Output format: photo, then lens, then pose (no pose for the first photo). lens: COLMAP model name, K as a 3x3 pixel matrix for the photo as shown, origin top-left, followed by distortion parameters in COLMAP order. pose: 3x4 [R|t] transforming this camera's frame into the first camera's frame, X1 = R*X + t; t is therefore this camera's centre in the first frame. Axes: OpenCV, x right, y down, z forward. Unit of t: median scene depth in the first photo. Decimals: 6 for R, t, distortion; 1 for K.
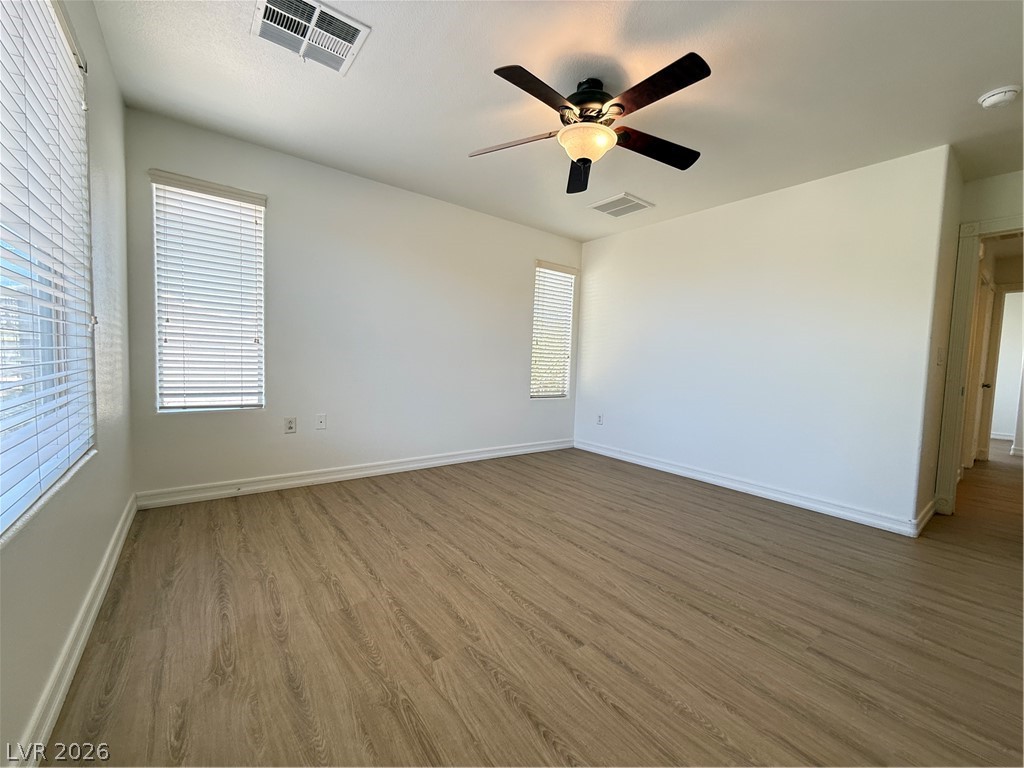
lens RADIAL K [[408.4, 0, 506.7], [0, 408.4, 374.9], [0, 0, 1]] dist [-0.000379, -0.000045]
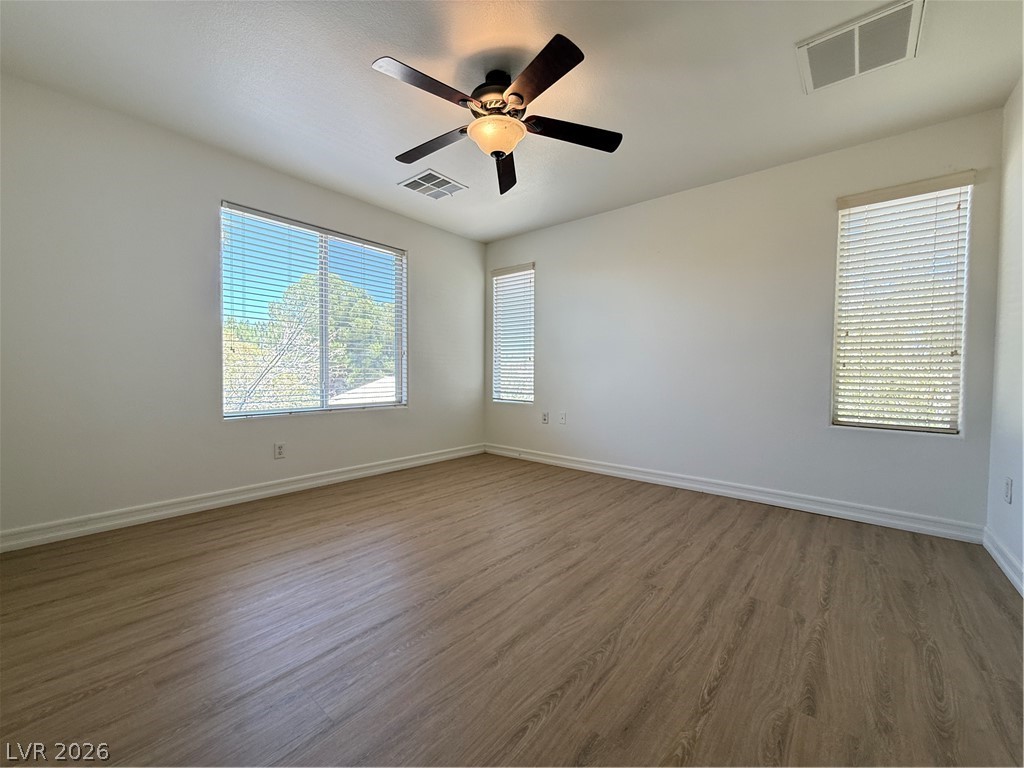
lens RADIAL K [[408.4, 0, 520.4], [0, 408.4, 377.1], [0, 0, 1]] dist [-0.000379, -0.000045]
pose [[0.230007, -0.023616, -0.972902, 0.839182], [-0.038734, 0.998691, -0.033399, 0.035955], [0.972418, 0.045366, 0.228792, 0.619782]]
